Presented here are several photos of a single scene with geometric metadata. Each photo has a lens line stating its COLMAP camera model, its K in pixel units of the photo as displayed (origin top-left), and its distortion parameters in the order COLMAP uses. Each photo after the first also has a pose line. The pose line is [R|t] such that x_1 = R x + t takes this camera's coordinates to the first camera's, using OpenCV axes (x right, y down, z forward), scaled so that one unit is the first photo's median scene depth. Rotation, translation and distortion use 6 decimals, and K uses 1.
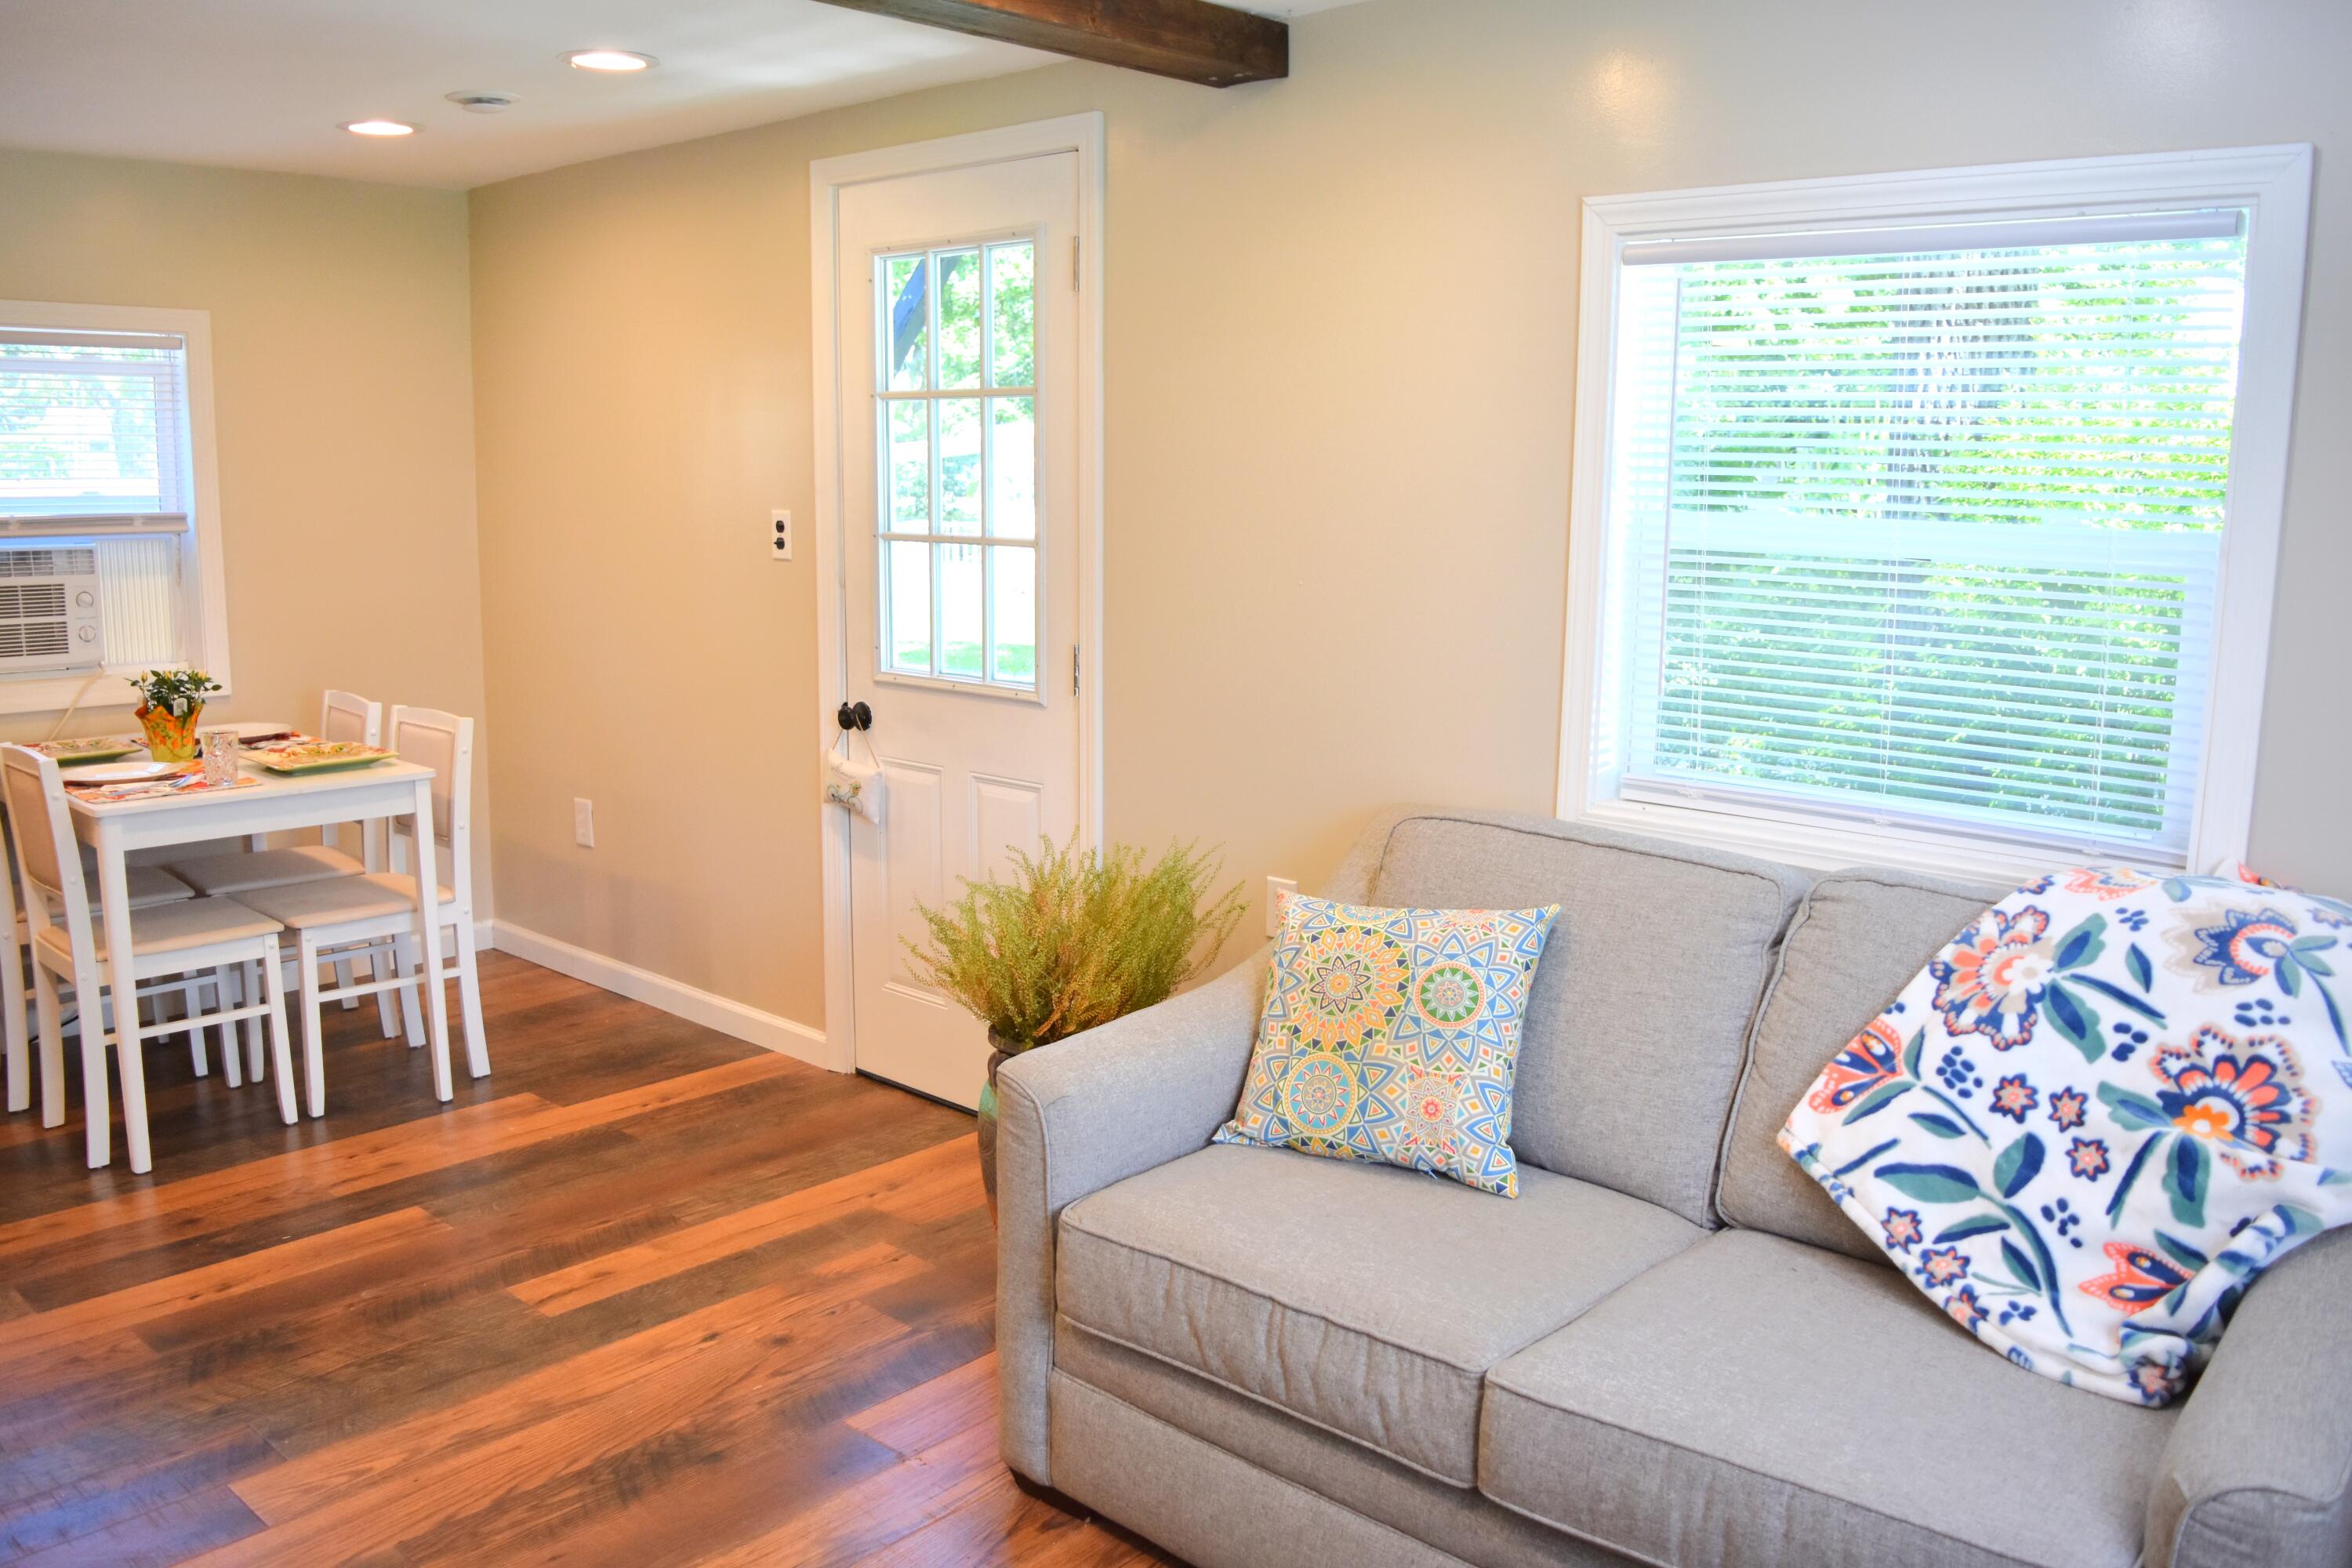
lens RADIAL K [[1853.2, 0, 1179.2], [0, 1853.2, 774.8], [0, 0, 1]] dist [-0.101057, 0.024445]
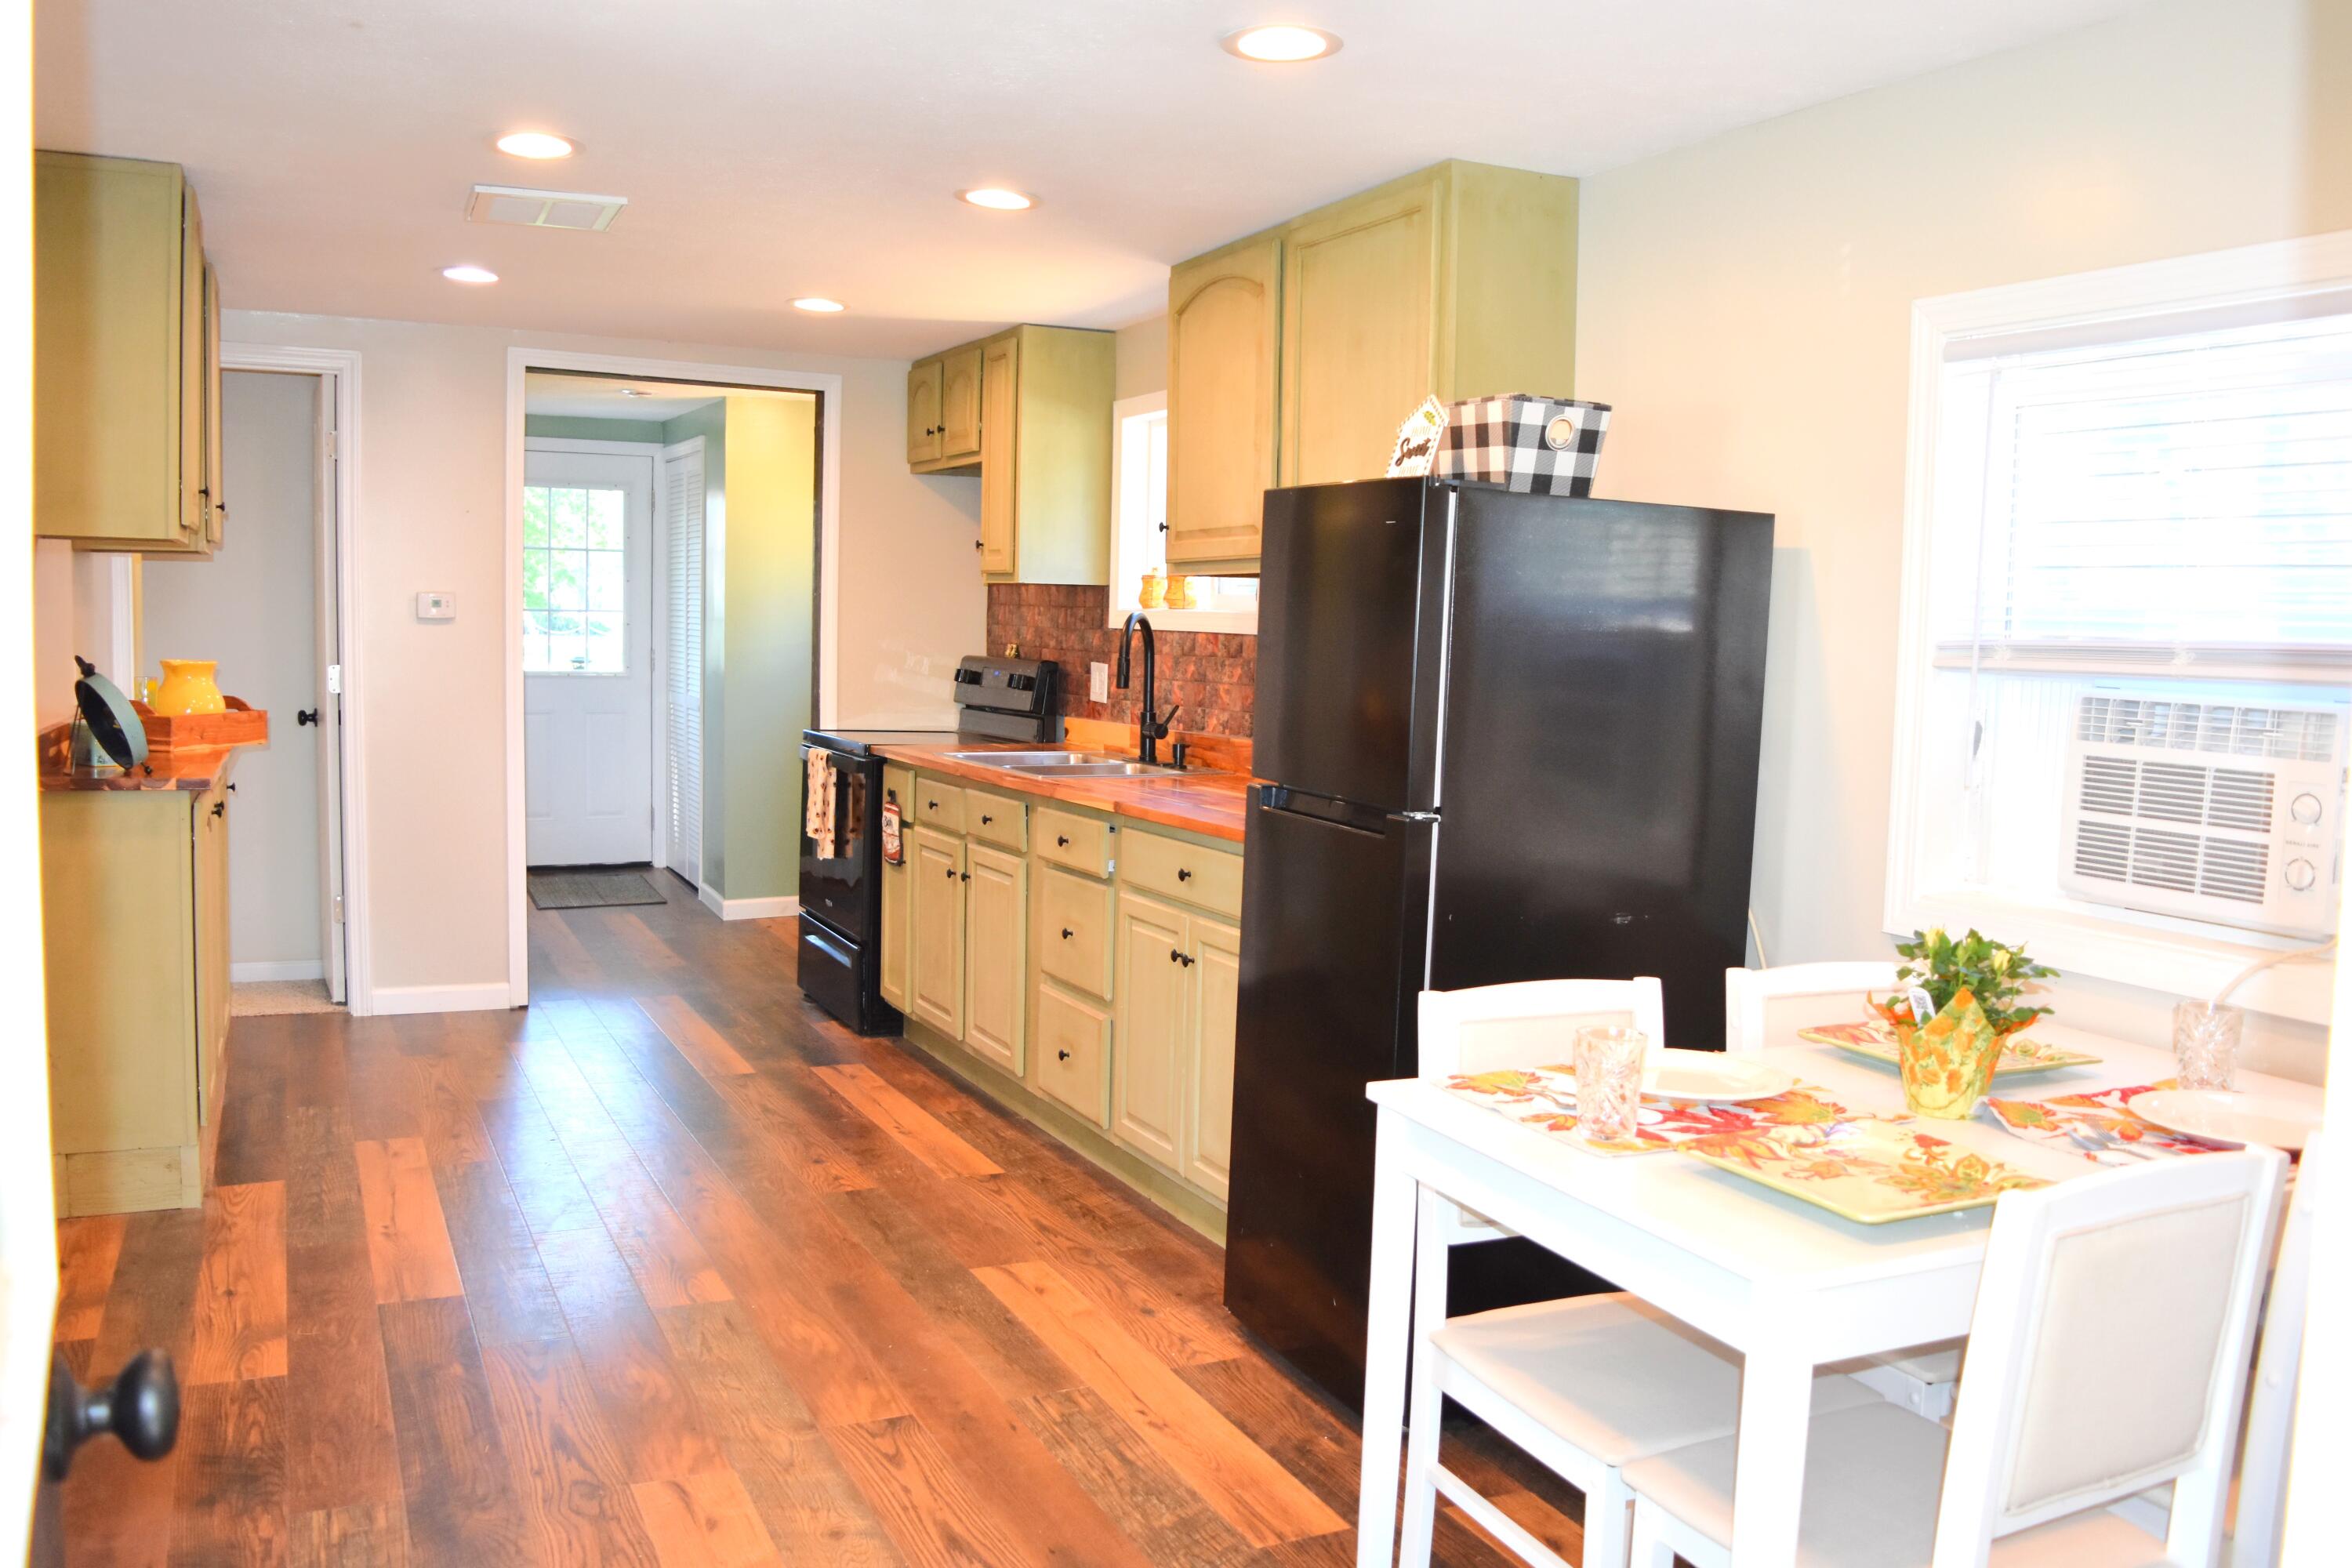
lens RADIAL K [[1853.2, 0, 1181.0], [0, 1853.2, 775.7], [0, 0, 1]] dist [-0.101057, 0.024445]
pose [[-0.370782, 0.054727, -0.927106, -0.015316], [-0.181050, 0.974850, 0.129953, -0.119011], [0.910902, 0.216037, -0.351548, 0.909795]]
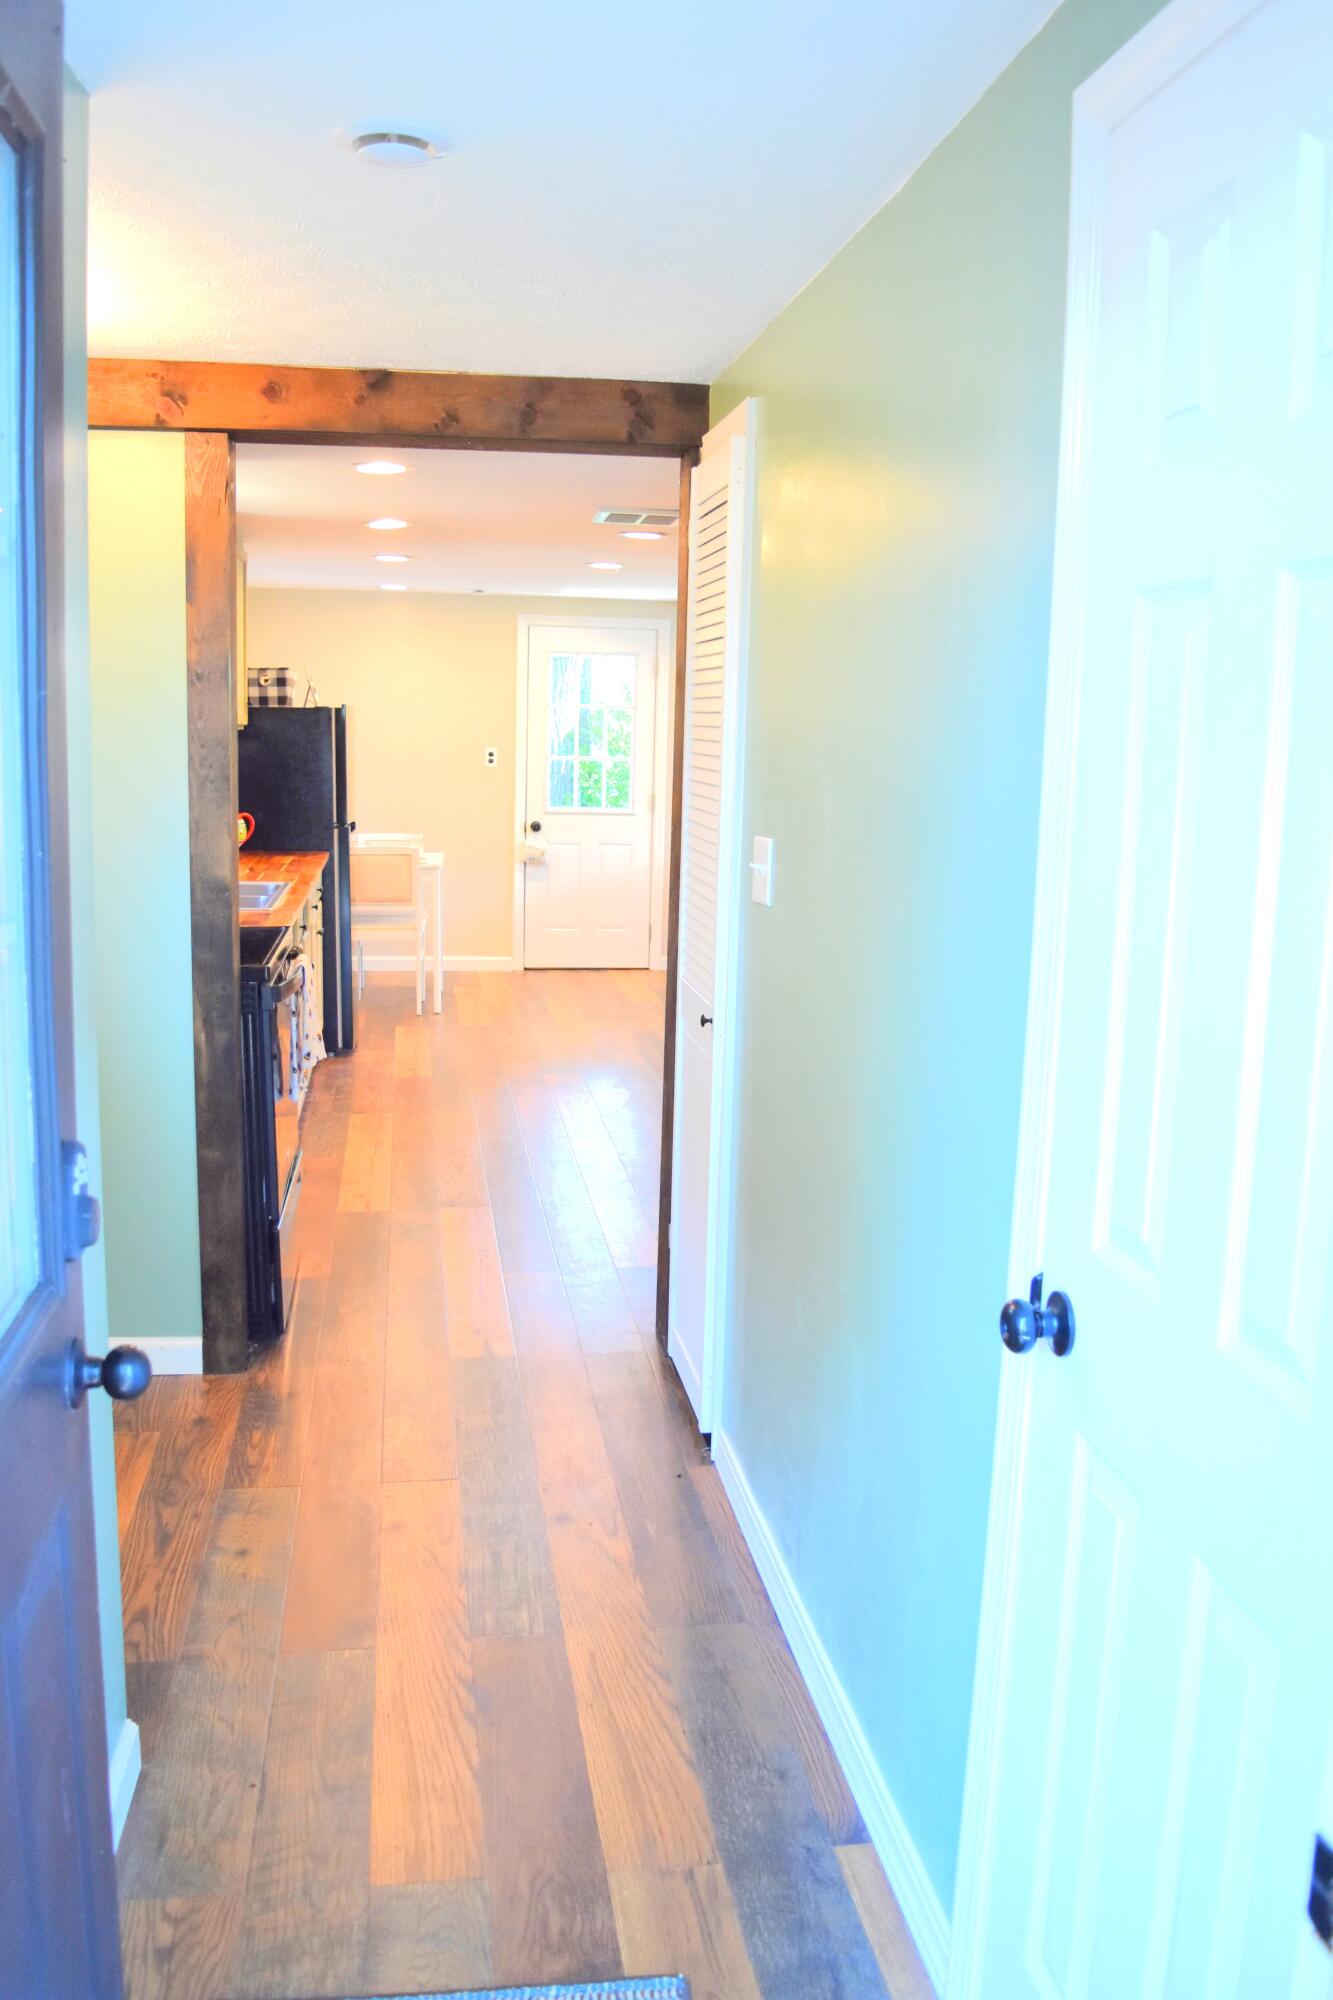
lens RADIAL K [[1575.9, 0, 670.6], [0, 1575.9, 998.1], [0, 0, 1]] dist [-0.101057, 0.024445]
pose [[0.621078, -0.129072, 0.773047, -1.708135], [0.113751, 0.990747, 0.074030, 0.061442], [-0.775450, 0.041956, 0.630014, -0.505143]]
